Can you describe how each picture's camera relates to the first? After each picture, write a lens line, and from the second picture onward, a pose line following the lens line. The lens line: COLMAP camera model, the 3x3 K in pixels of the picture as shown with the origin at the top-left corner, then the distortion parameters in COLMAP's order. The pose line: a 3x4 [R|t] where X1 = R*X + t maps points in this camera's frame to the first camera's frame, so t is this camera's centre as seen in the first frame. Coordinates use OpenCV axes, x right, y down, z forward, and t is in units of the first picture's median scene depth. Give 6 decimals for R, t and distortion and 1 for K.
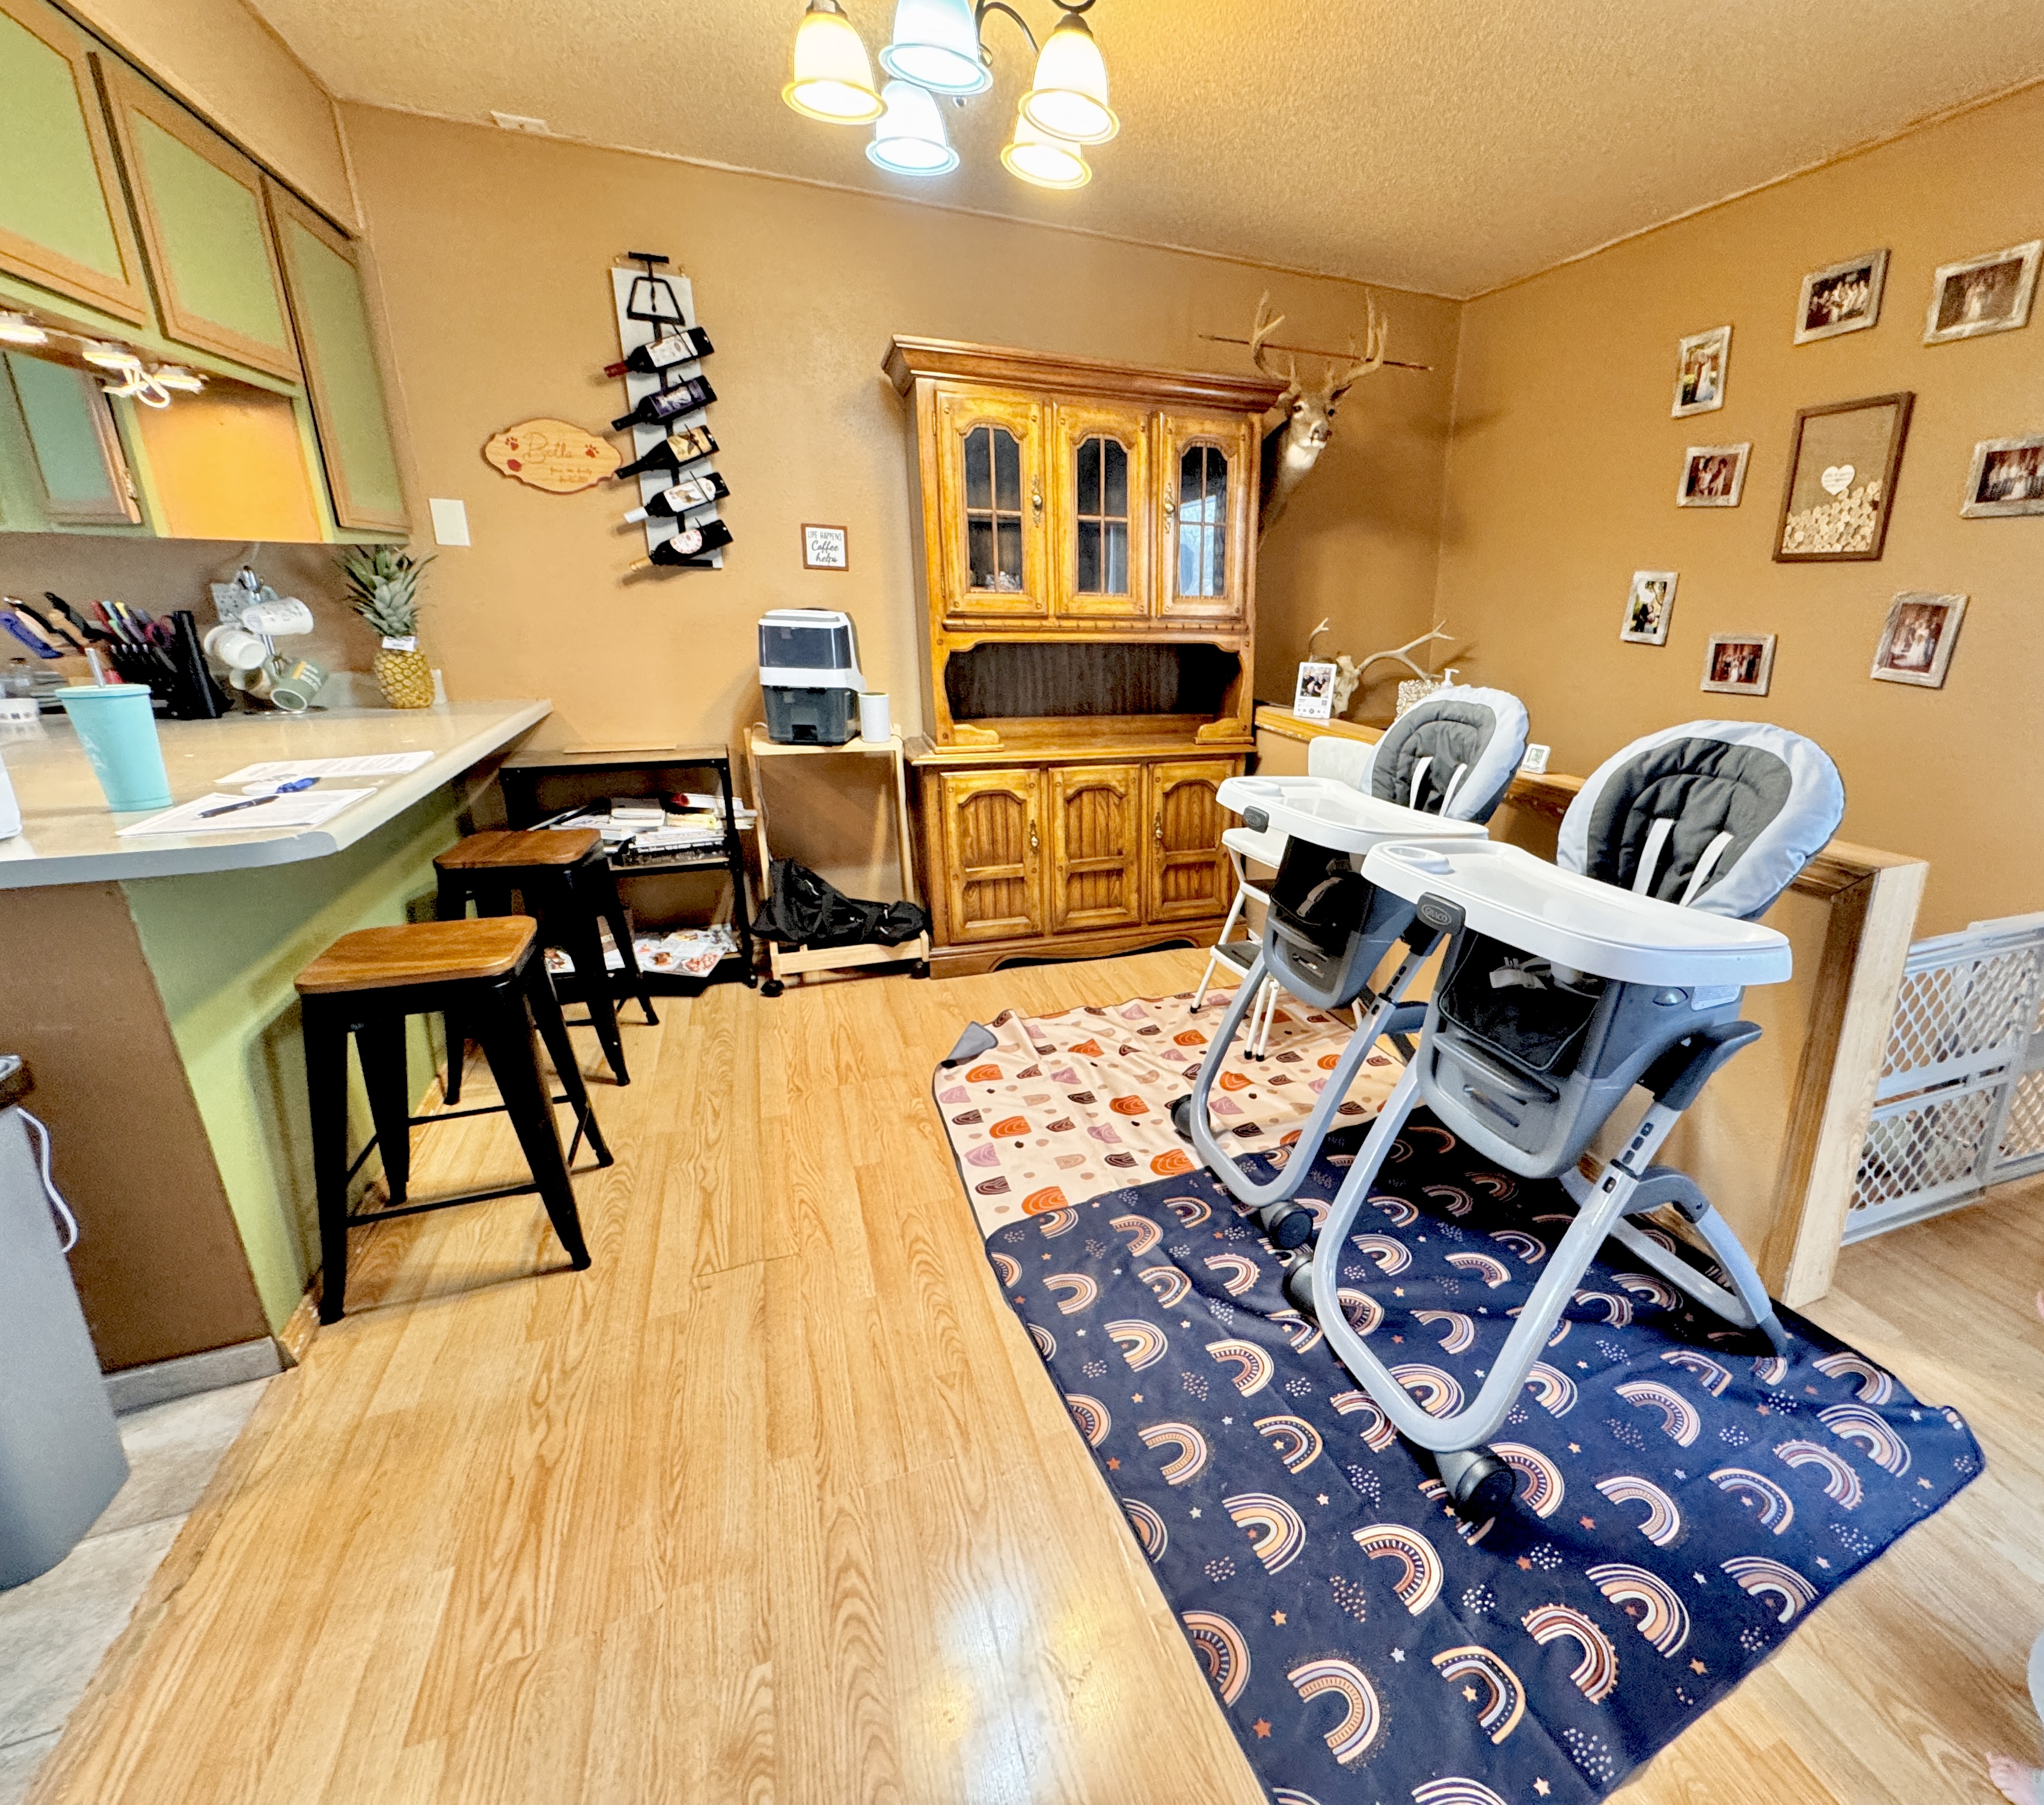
lens RADIAL K [[969.8, 0, 1210.3], [0, 969.8, 893.0], [0, 0, 1]] dist [-0.002545, 0.000538]
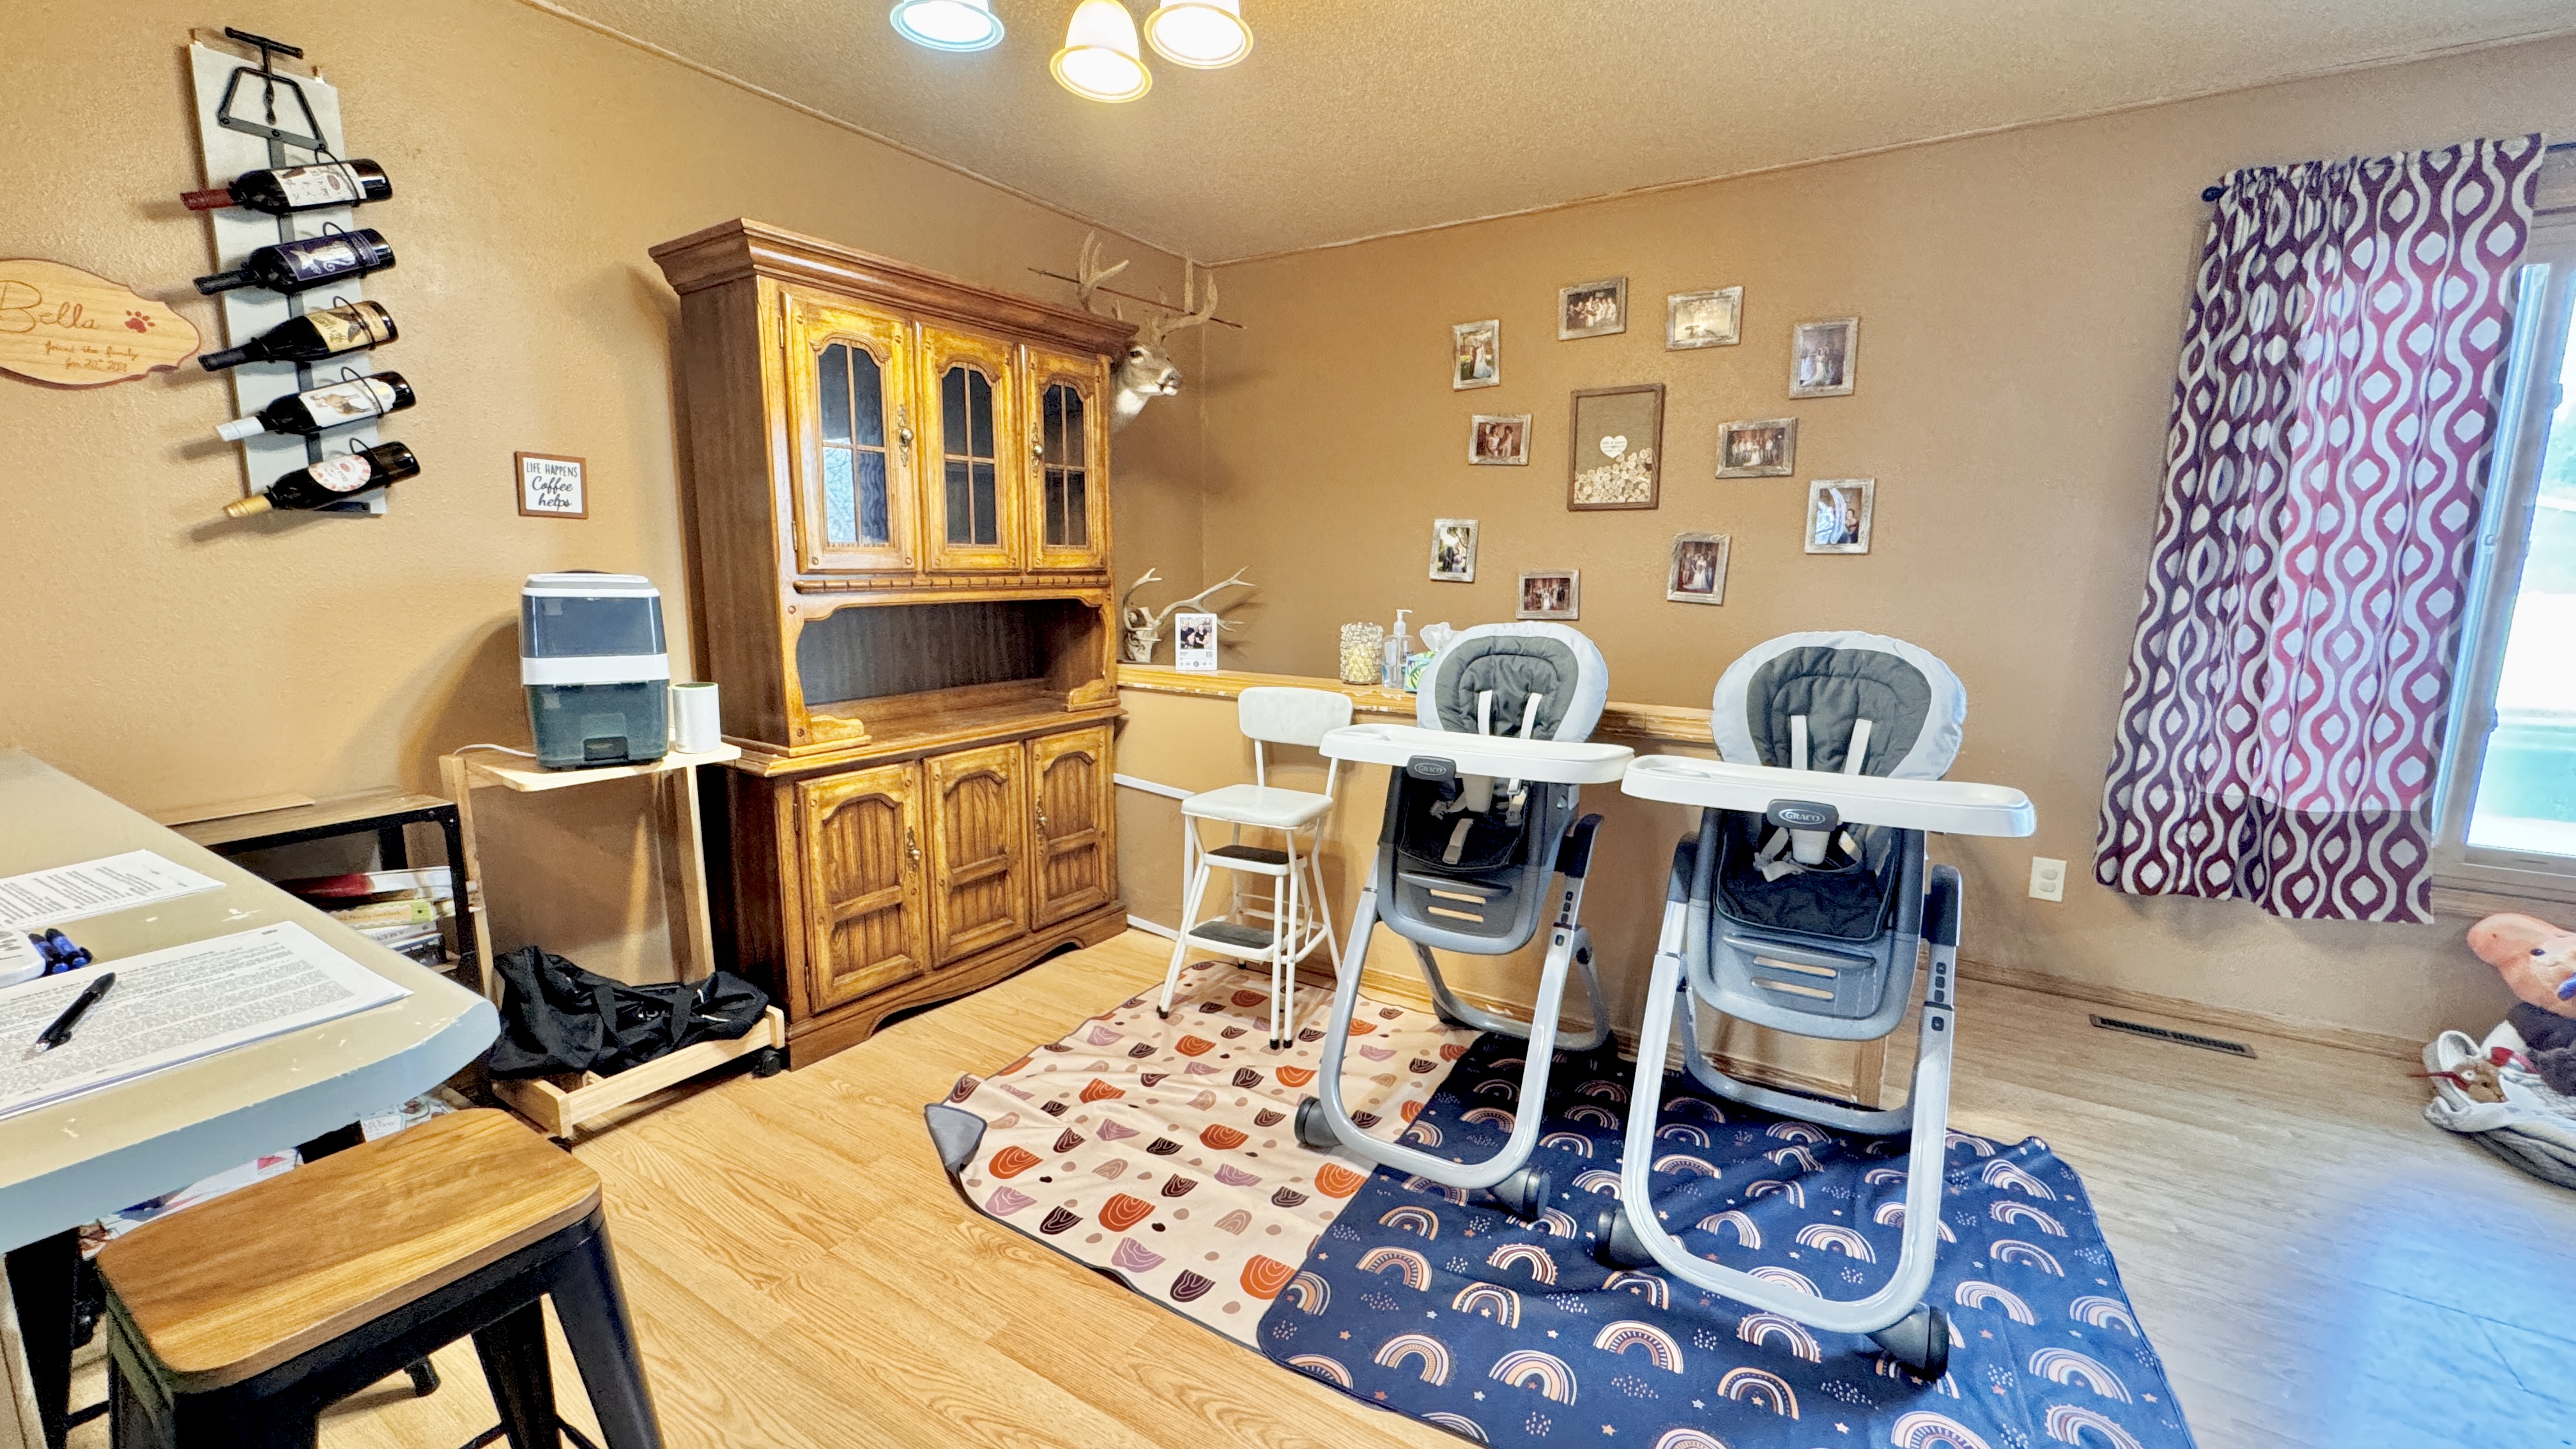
lens RADIAL K [[1030.2, 0, 1288.7], [0, 1030.2, 721.0], [0, 0, 1]] dist [-0.001956, -0.000052]
pose [[0.835844, -0.106056, 0.538626, -0.423719], [0.176141, 0.981096, -0.080159, -0.045165], [-0.519942, 0.161875, 0.838723, 0.153459]]
